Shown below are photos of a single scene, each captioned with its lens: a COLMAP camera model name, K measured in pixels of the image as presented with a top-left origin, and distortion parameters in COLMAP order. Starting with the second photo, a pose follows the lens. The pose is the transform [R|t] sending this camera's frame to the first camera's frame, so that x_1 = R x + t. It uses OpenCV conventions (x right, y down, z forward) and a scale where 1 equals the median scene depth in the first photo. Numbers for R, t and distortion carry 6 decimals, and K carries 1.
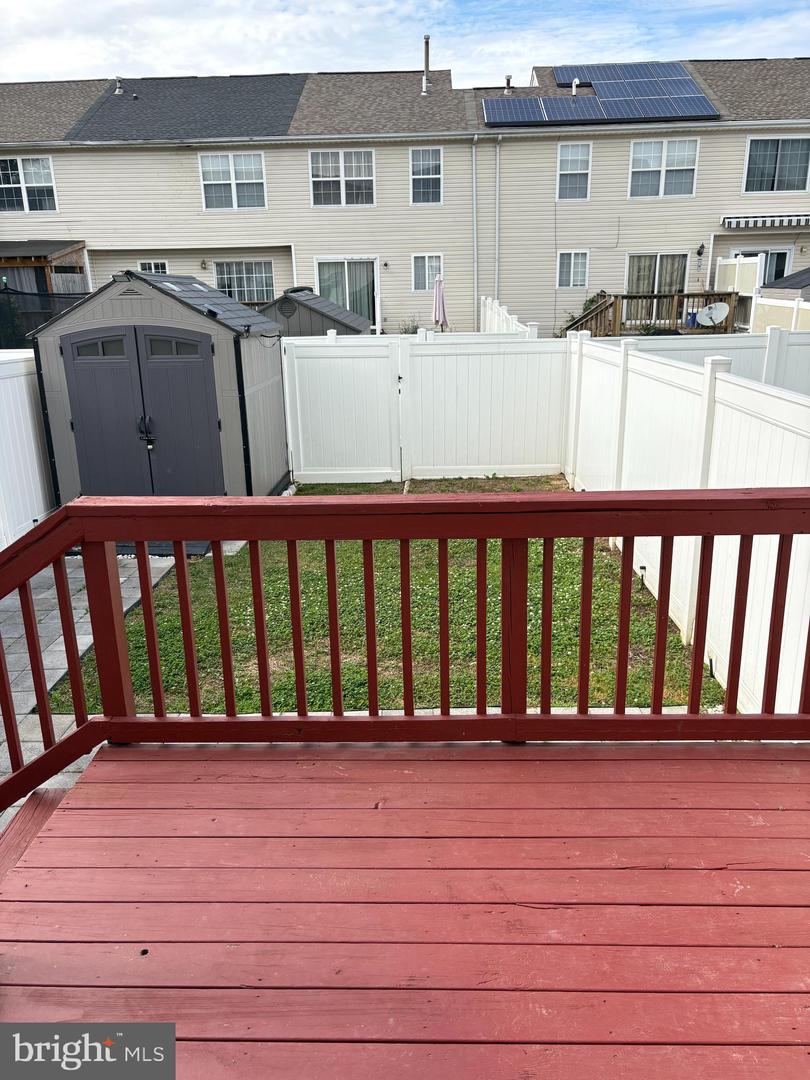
lens RADIAL K [[810.4, 0, 405.6], [0, 810.4, 544.4], [0, 0, 1]] dist [0.026331, -0.023990]
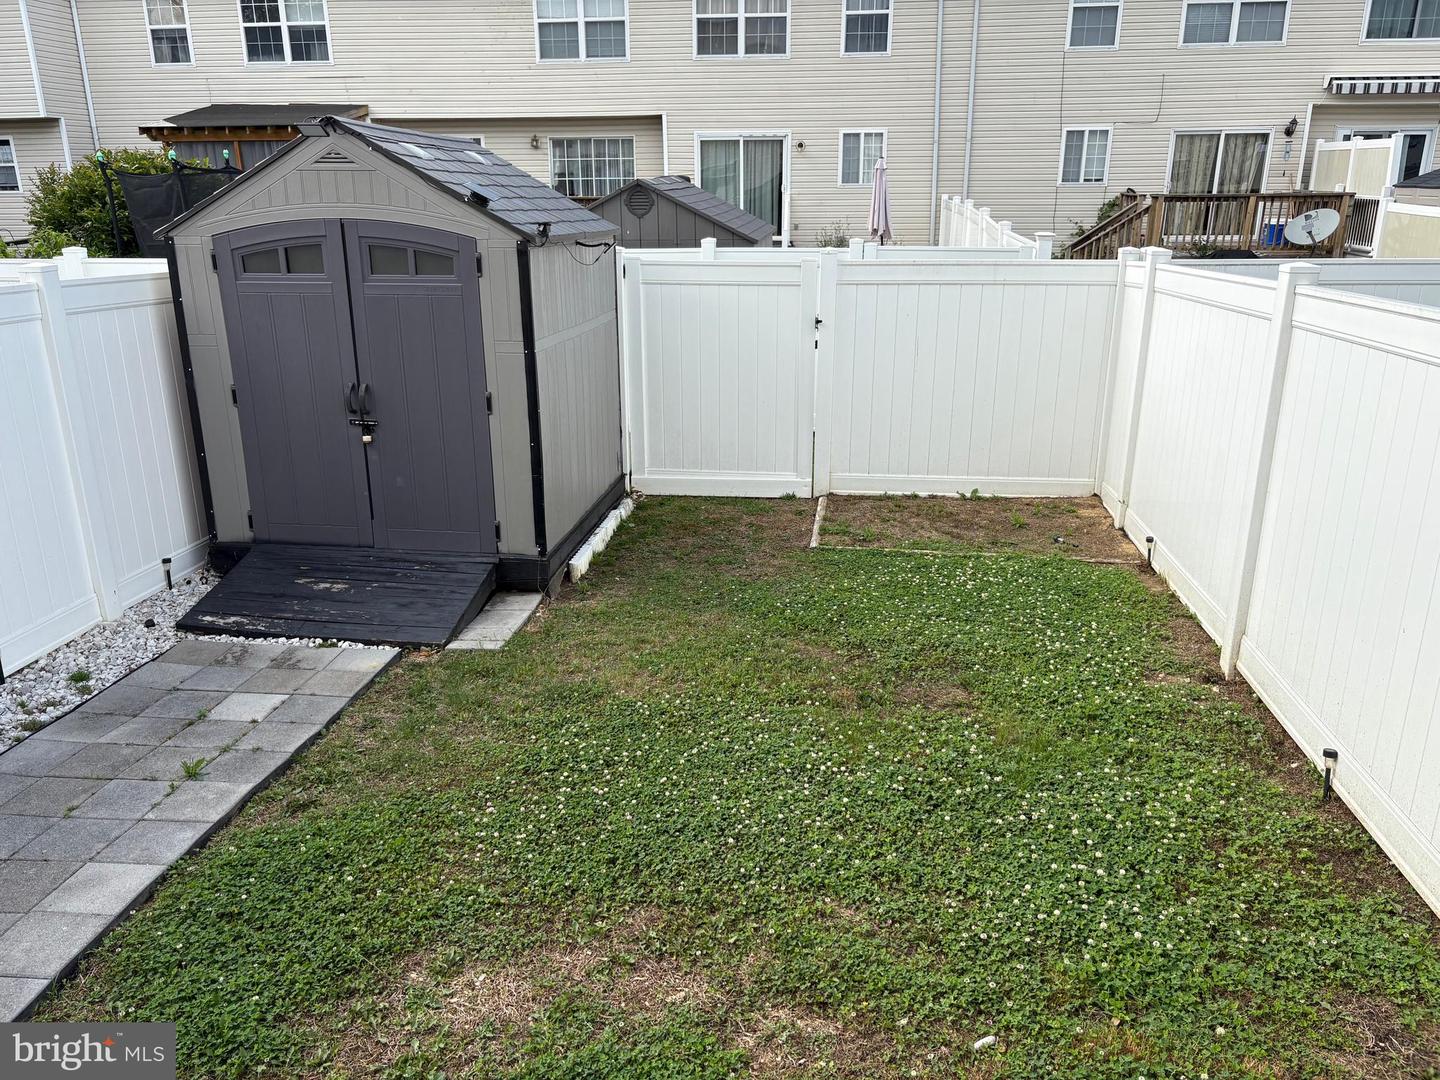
lens RADIAL K [[1080.5, 0, 717.7], [0, 1080.5, 538.0], [0, 0, 1]] dist [0.026331, -0.023990]
pose [[0.995517, 0.043121, -0.084180, -0.003548], [-0.042543, 0.999057, 0.008650, -0.028116], [0.084474, -0.005030, 0.996413, 0.114692]]
